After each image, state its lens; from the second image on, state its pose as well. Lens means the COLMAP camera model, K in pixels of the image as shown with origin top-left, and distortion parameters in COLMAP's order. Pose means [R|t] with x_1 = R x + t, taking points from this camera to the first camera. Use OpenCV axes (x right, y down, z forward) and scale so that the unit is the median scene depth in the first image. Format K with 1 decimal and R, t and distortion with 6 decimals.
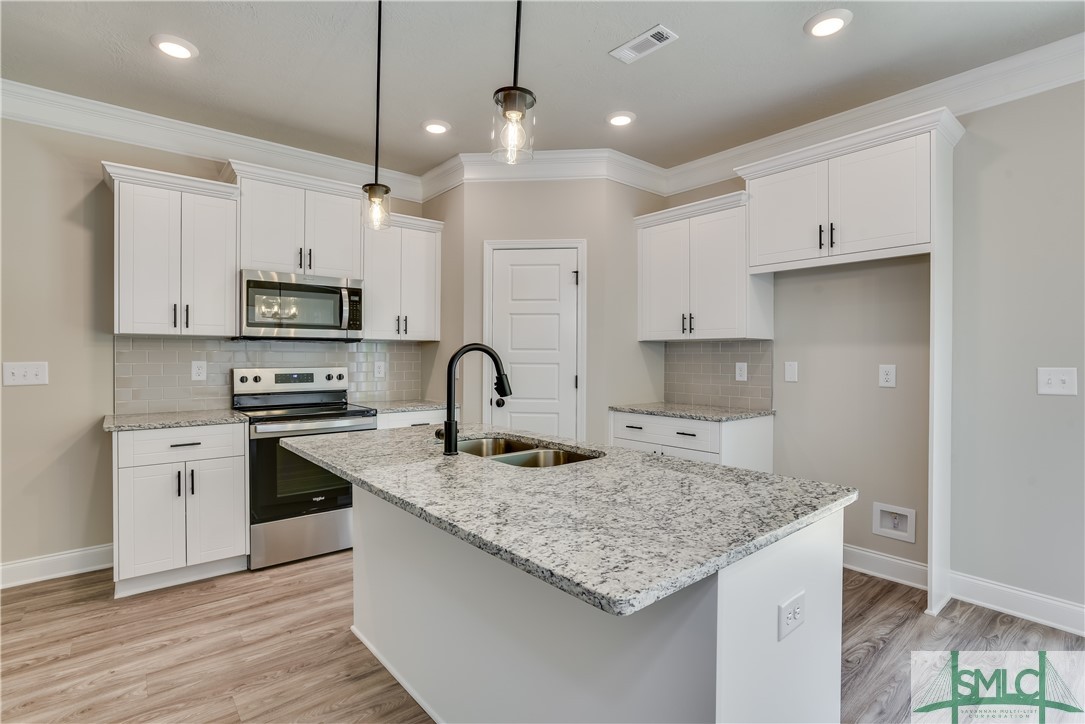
lens RADIAL K [[525.4, 0, 520.0], [0, 525.4, 367.0], [0, 0, 1]] dist [-0.039928, 0.017181]
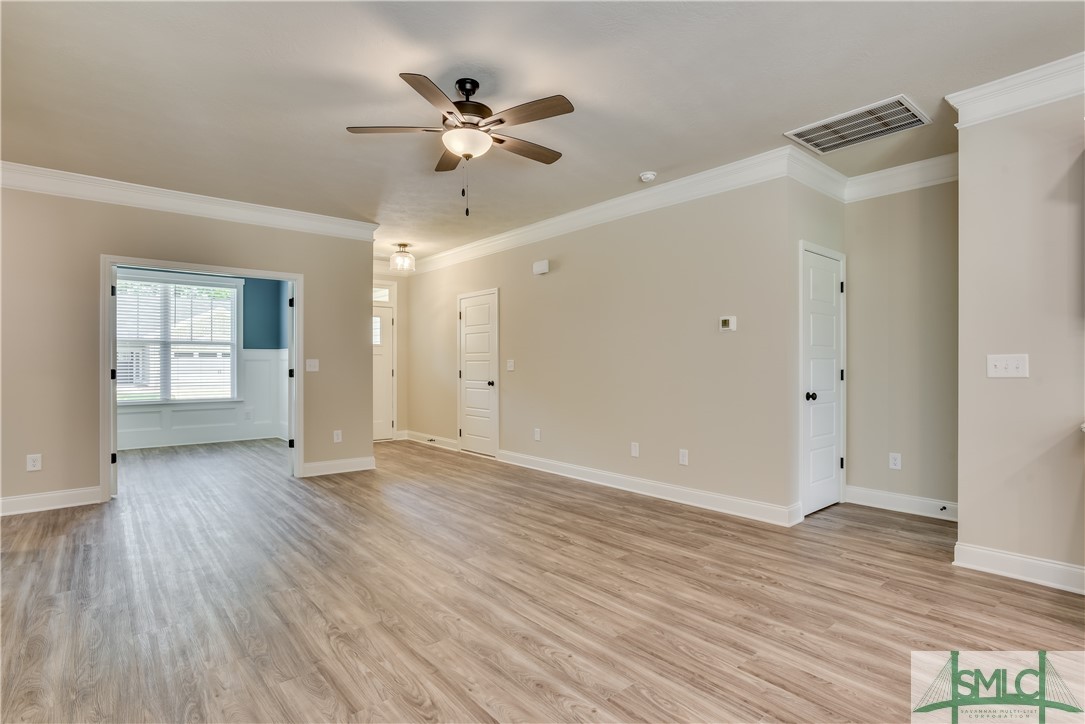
lens RADIAL K [[547.8, 0, 551.6], [0, 547.8, 365.2], [0, 0, 1]] dist [-0.023413, 0.005163]
pose [[0.037213, 0.000051, -0.999307, 0.045279], [-0.013613, 0.999907, -0.000455, 0.020452], [0.999215, 0.013621, 0.037210, 0.059595]]
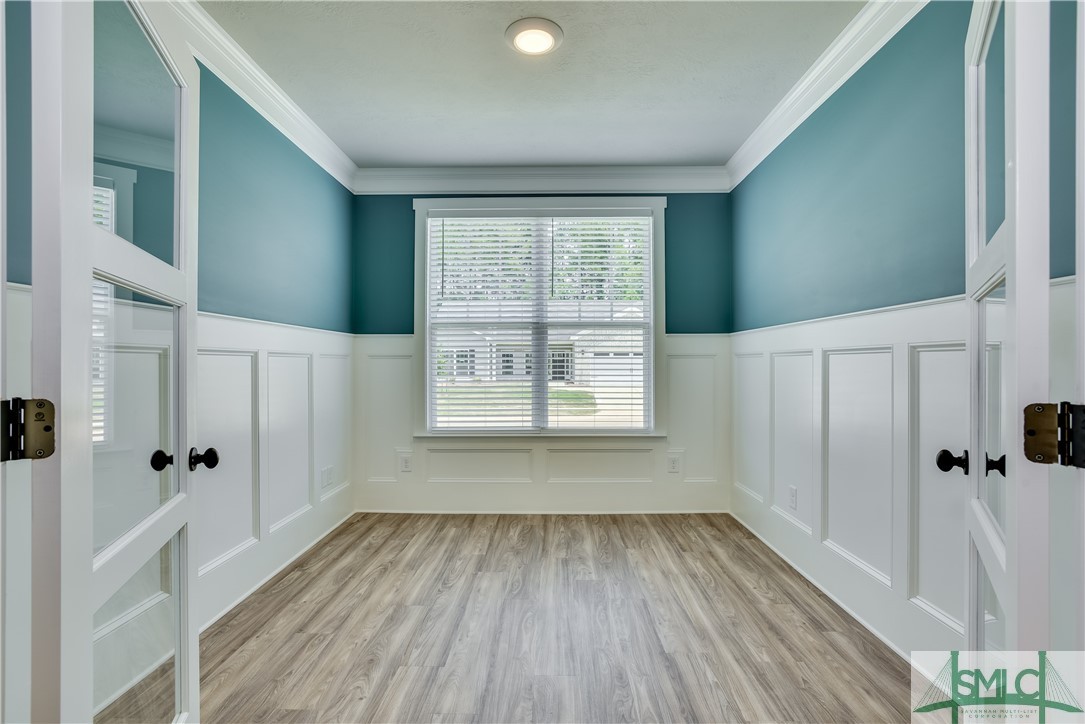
lens RADIAL K [[525.4, 0, 536.8], [0, 525.4, 359.6], [0, 0, 1]] dist [-0.039928, 0.017181]
pose [[-0.638643, -0.005230, -0.769485, -1.528085], [-0.008794, 0.999961, 0.000502, 0.025427], [0.769453, 0.007087, -0.638664, -0.797913]]
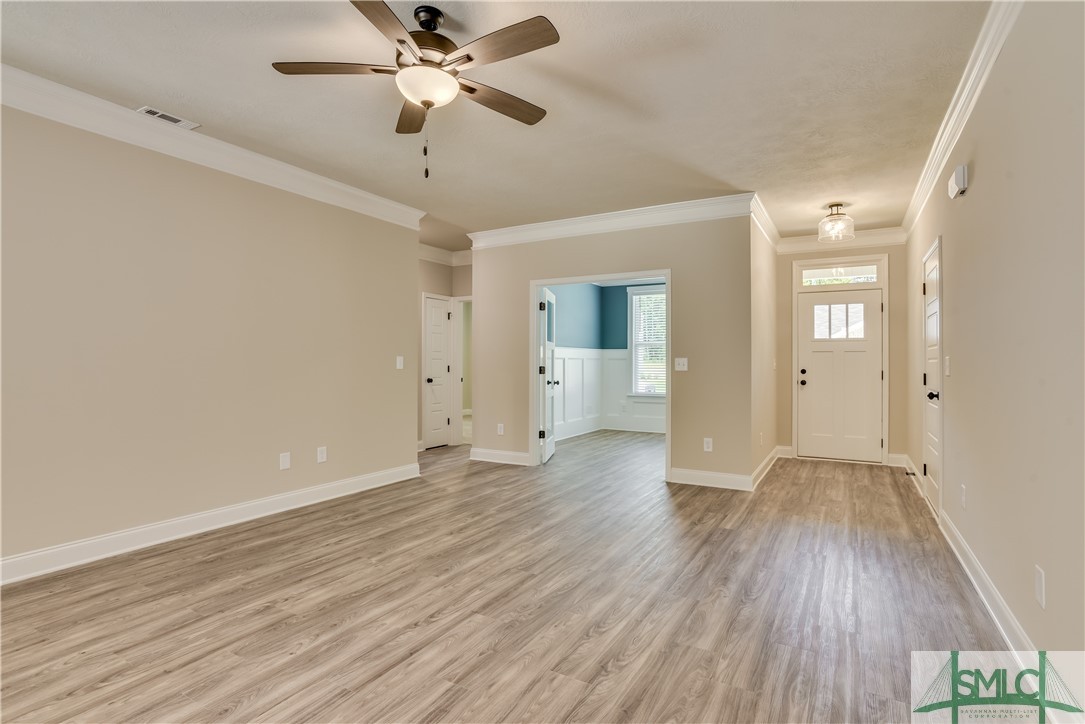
lens RADIAL K [[525.4, 0, 552.9], [0, 525.4, 361.5], [0, 0, 1]] dist [-0.039928, 0.017181]
pose [[-0.927540, -0.004084, -0.373701, -0.852002], [-0.008410, 0.999915, 0.009947, 0.008627], [0.373628, 0.012369, -0.927496, 0.720335]]
